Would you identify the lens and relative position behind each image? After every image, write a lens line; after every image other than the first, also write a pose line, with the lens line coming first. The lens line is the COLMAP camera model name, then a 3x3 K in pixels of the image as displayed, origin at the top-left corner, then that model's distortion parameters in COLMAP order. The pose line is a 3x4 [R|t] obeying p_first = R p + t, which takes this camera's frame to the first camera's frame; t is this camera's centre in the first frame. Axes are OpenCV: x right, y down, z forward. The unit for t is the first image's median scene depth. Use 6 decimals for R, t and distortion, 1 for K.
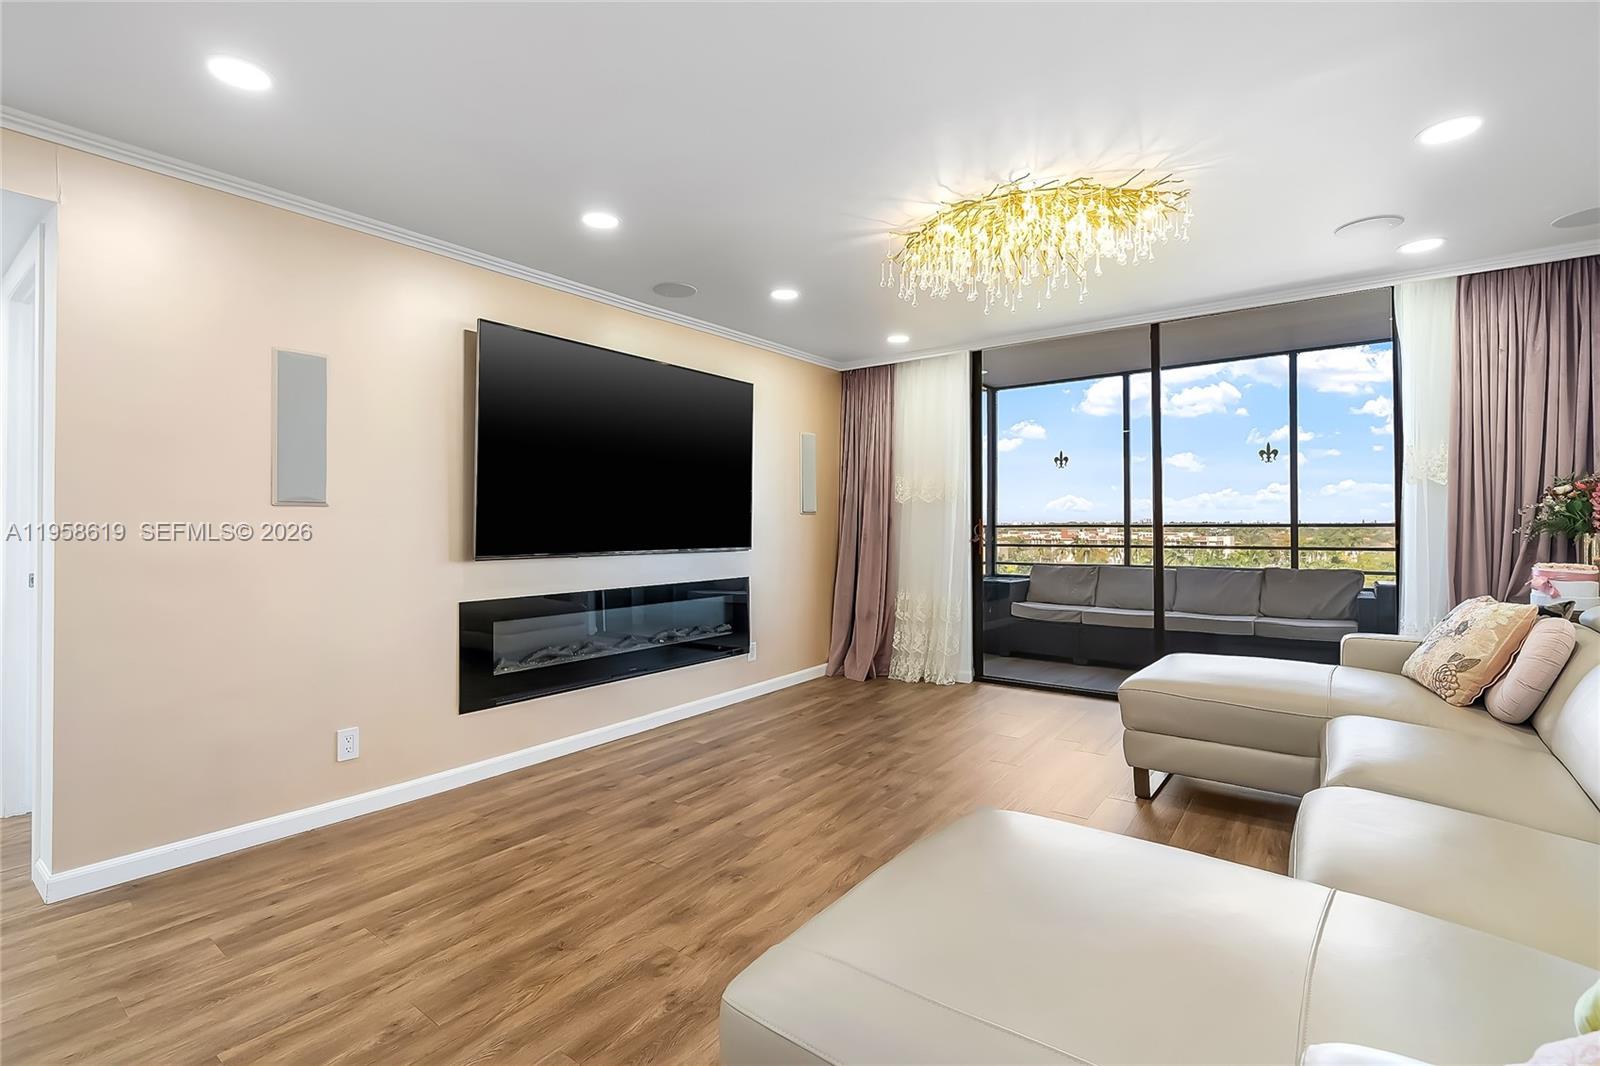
lens RADIAL K [[744.7, 0, 797.4], [0, 744.7, 524.0], [0, 0, 1]] dist [-0.009180, 0.003206]
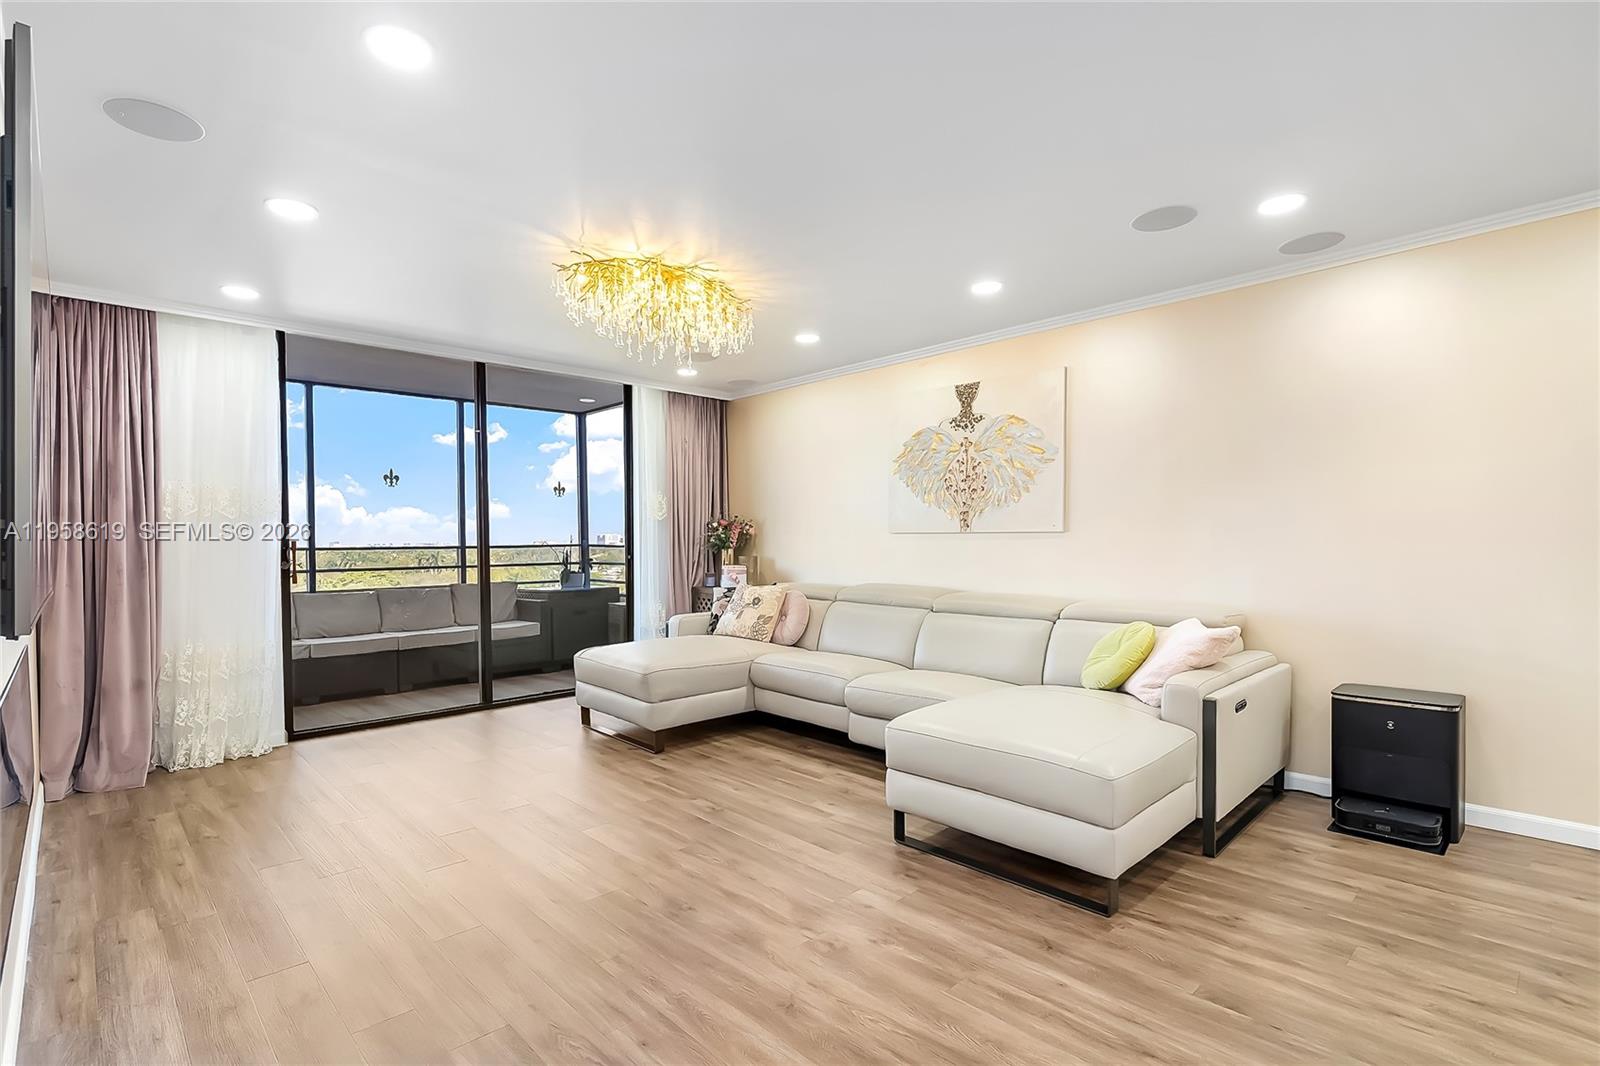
lens RADIAL K [[744.7, 0, 788.8], [0, 744.7, 563.9], [0, 0, 1]] dist [-0.009180, 0.003206]
pose [[0.157833, -0.026272, 0.987116, -0.757817], [0.006615, 0.999652, 0.025548, 0.002334], [-0.987444, 0.002498, 0.157951, 0.536463]]
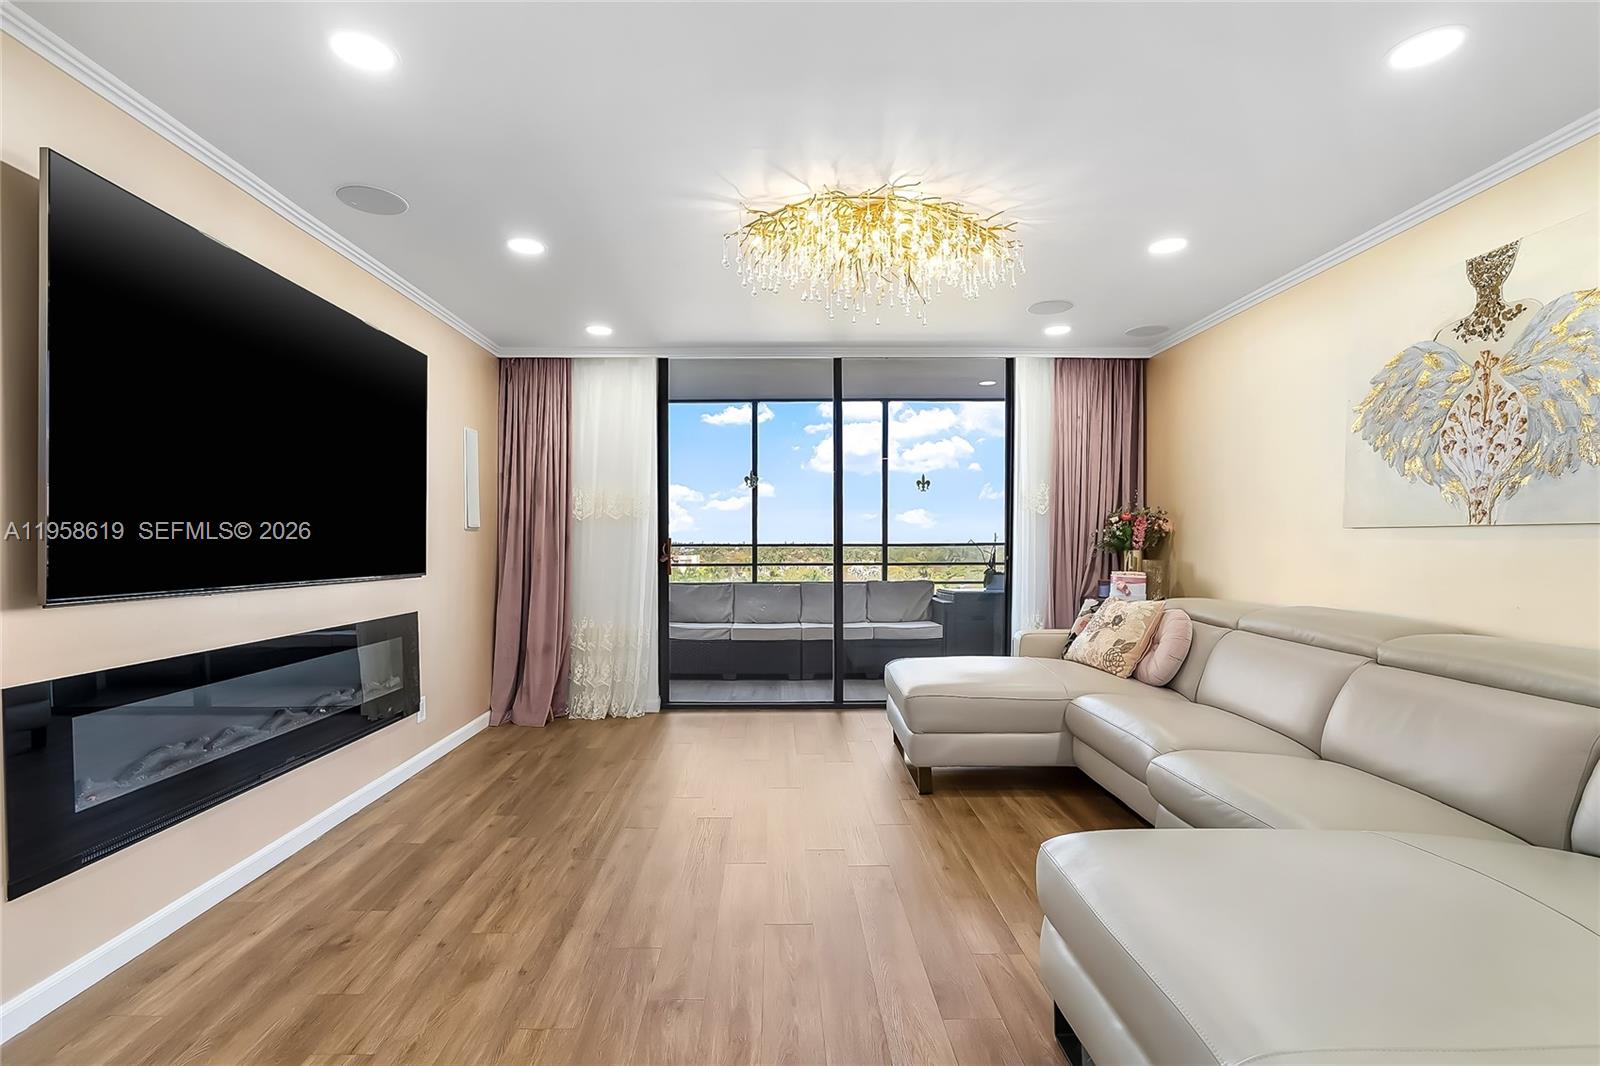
lens RADIAL K [[744.7, 0, 792.6], [0, 744.7, 560.8], [0, 0, 1]] dist [-0.009180, 0.003206]
pose [[0.788710, -0.011052, 0.614666, -0.339119], [-0.002729, 0.999766, 0.021478, 0.003673], [-0.614759, -0.018618, 0.788495, 0.252813]]
